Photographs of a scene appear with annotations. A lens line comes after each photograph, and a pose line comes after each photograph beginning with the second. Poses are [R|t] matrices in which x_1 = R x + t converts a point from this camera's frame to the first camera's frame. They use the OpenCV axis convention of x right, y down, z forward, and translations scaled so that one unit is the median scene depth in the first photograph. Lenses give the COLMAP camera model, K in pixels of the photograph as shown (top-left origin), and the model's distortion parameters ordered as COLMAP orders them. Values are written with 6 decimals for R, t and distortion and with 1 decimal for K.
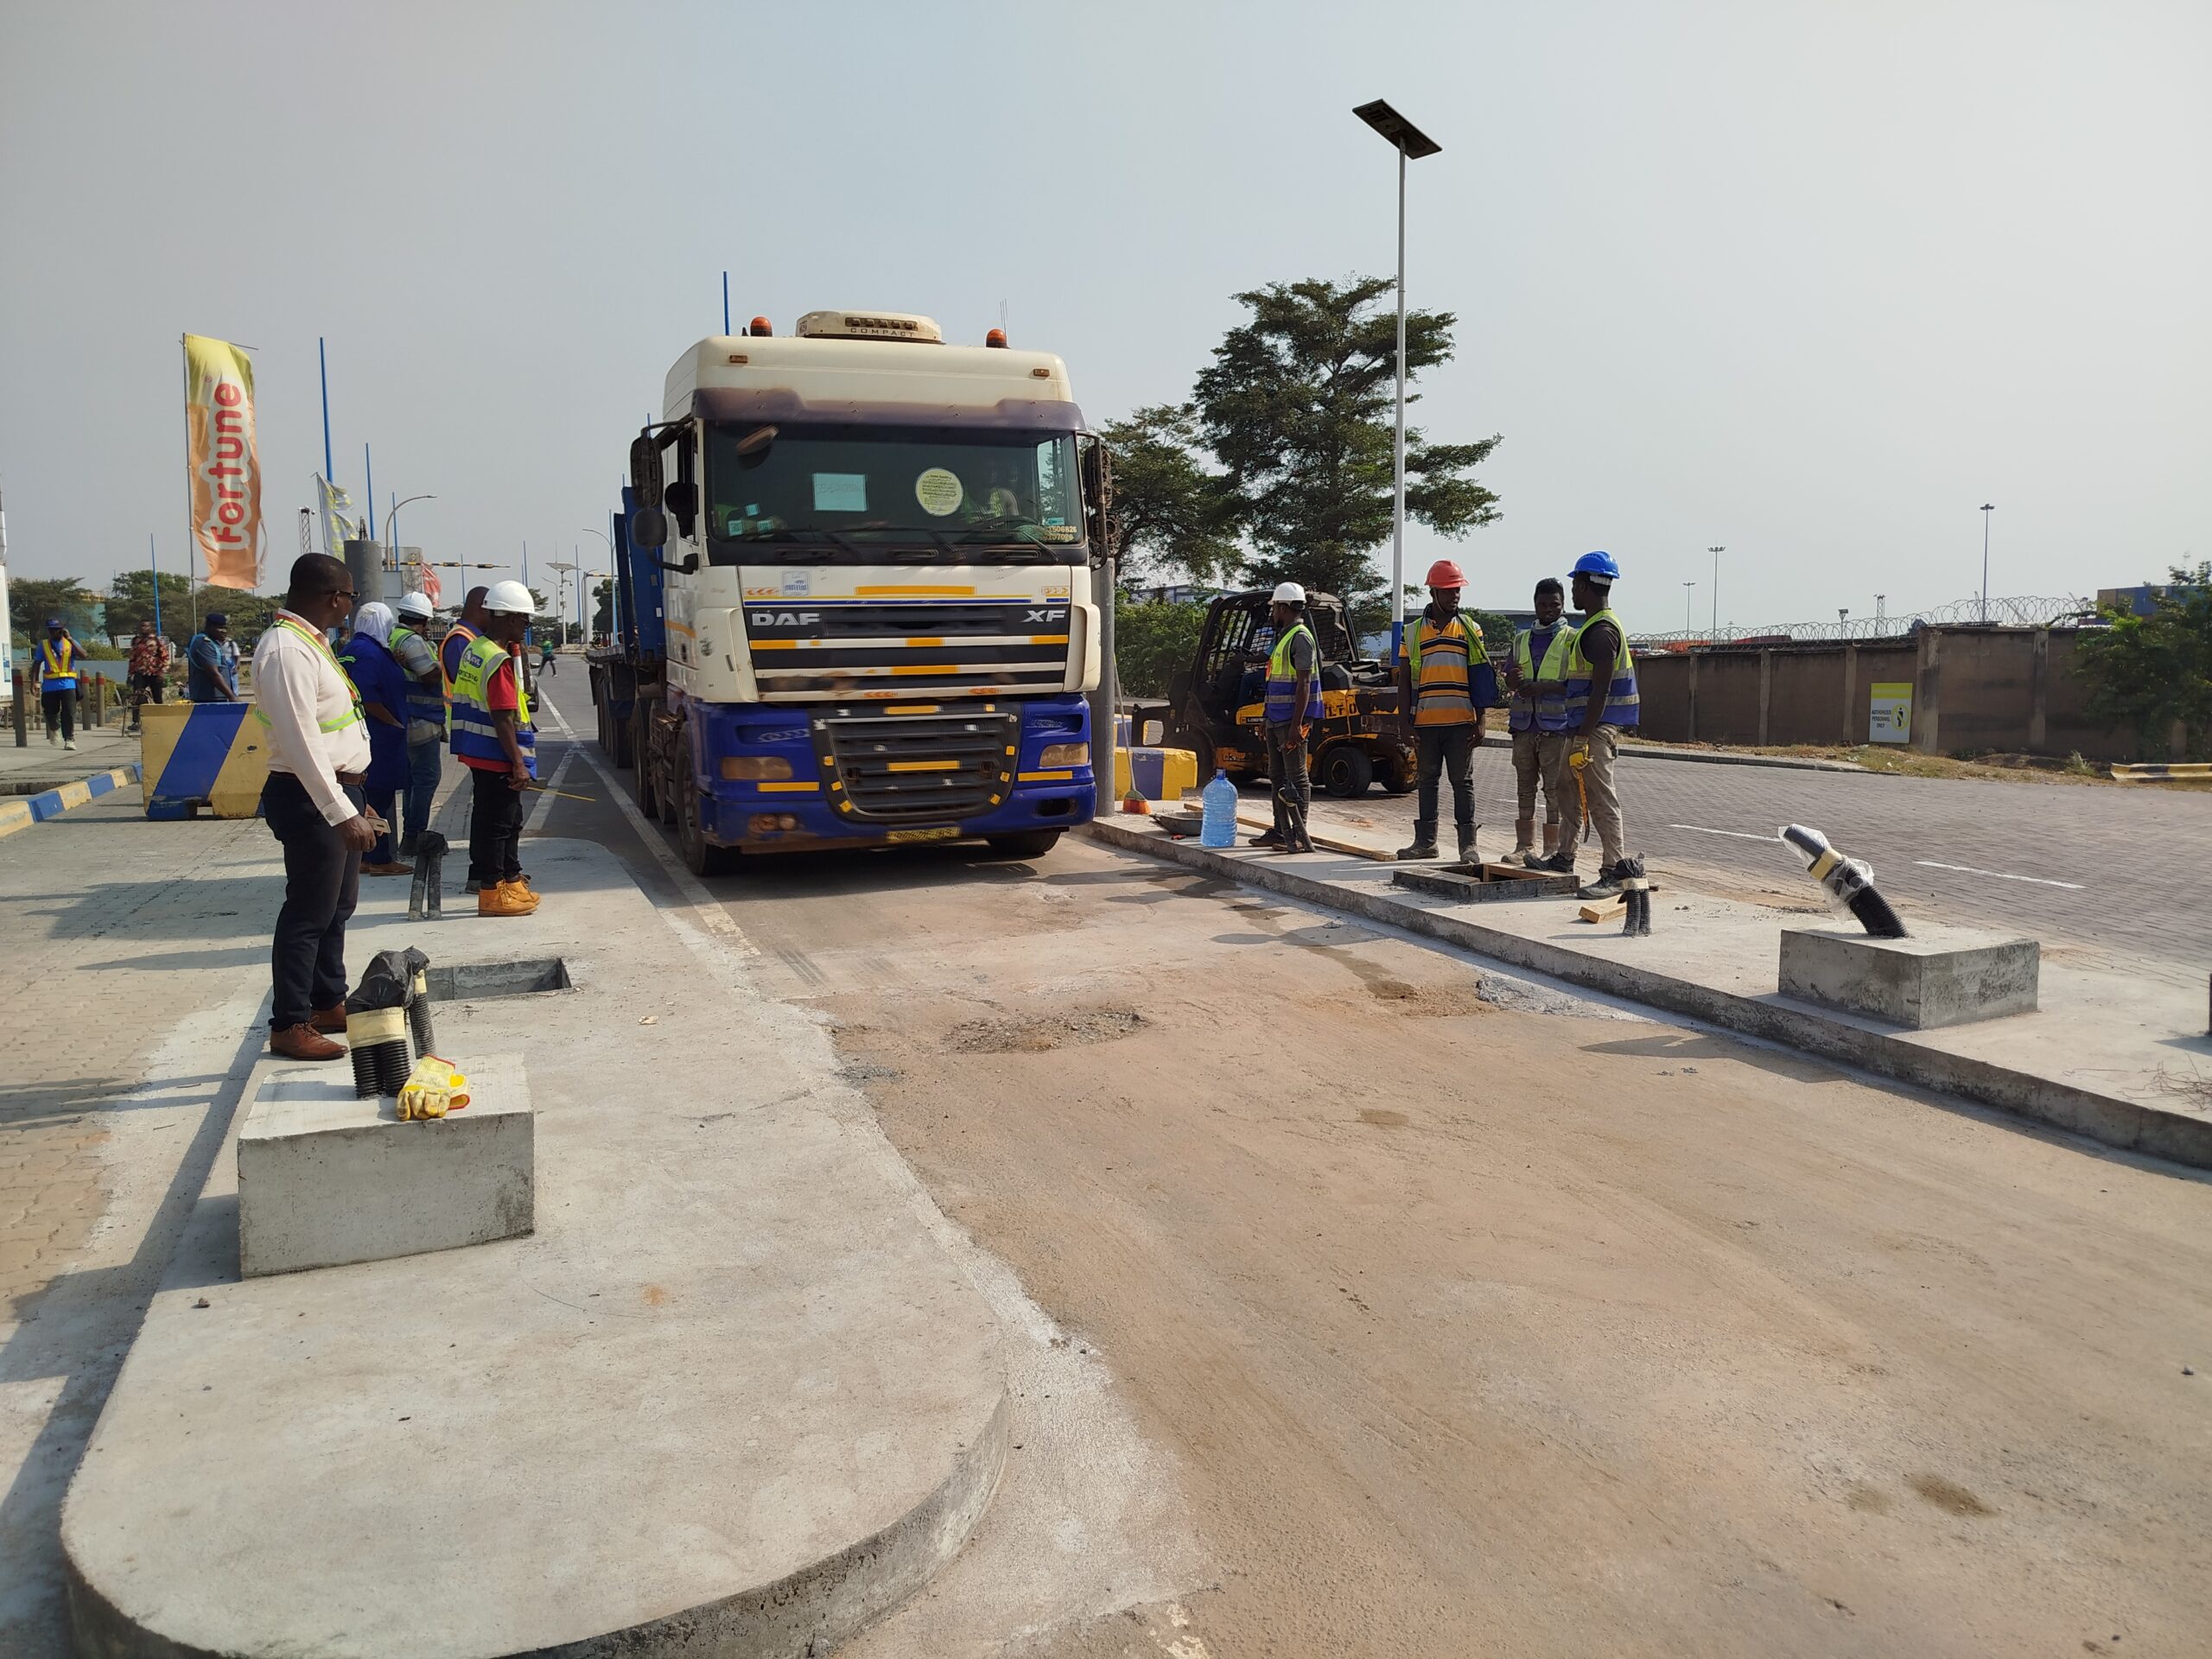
lens RADIAL K [[1563.1, 0, 1147.5], [0, 1563.1, 823.2], [0, 0, 1]] dist [0.076593, -0.123452]
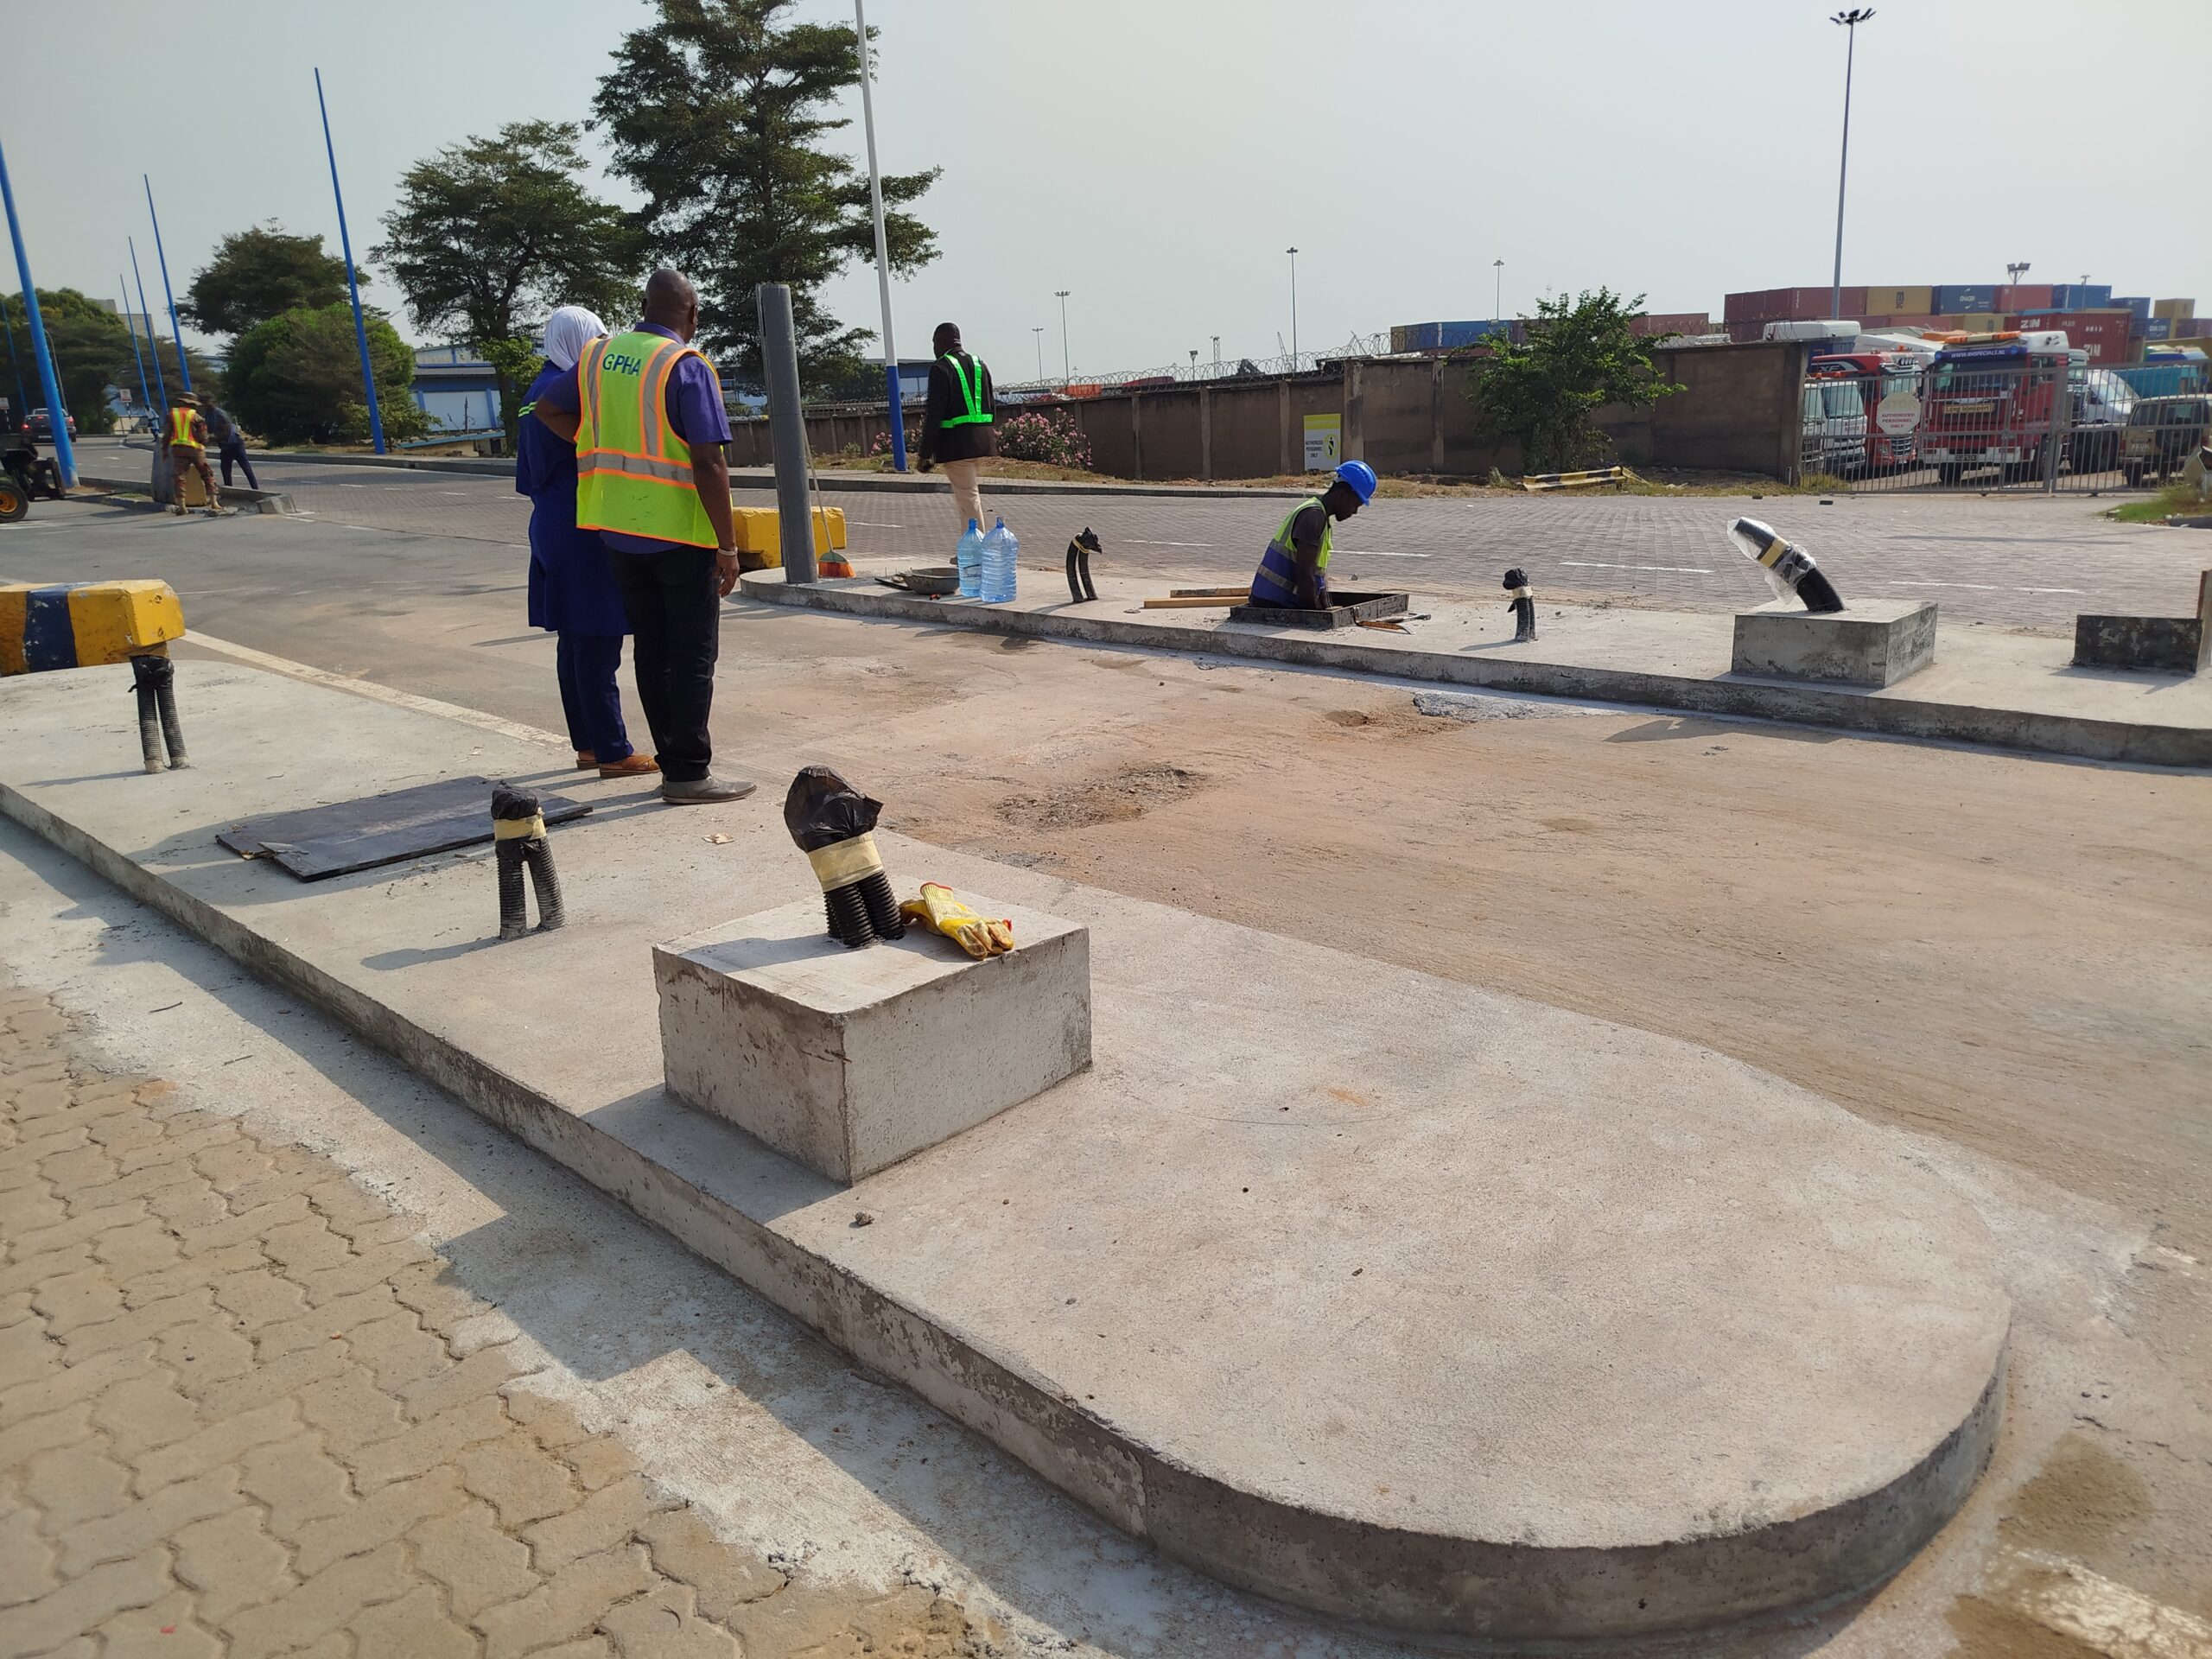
lens RADIAL K [[1569.3, 0, 1056.3], [0, 1569.3, 793.3], [0, 0, 1]] dist [0.120127, -0.194562]
pose [[0.915516, -0.128953, 0.381052, -0.471093], [0.079244, 0.986481, 0.143445, -0.006851], [-0.394398, -0.101130, 0.913358, 0.159102]]
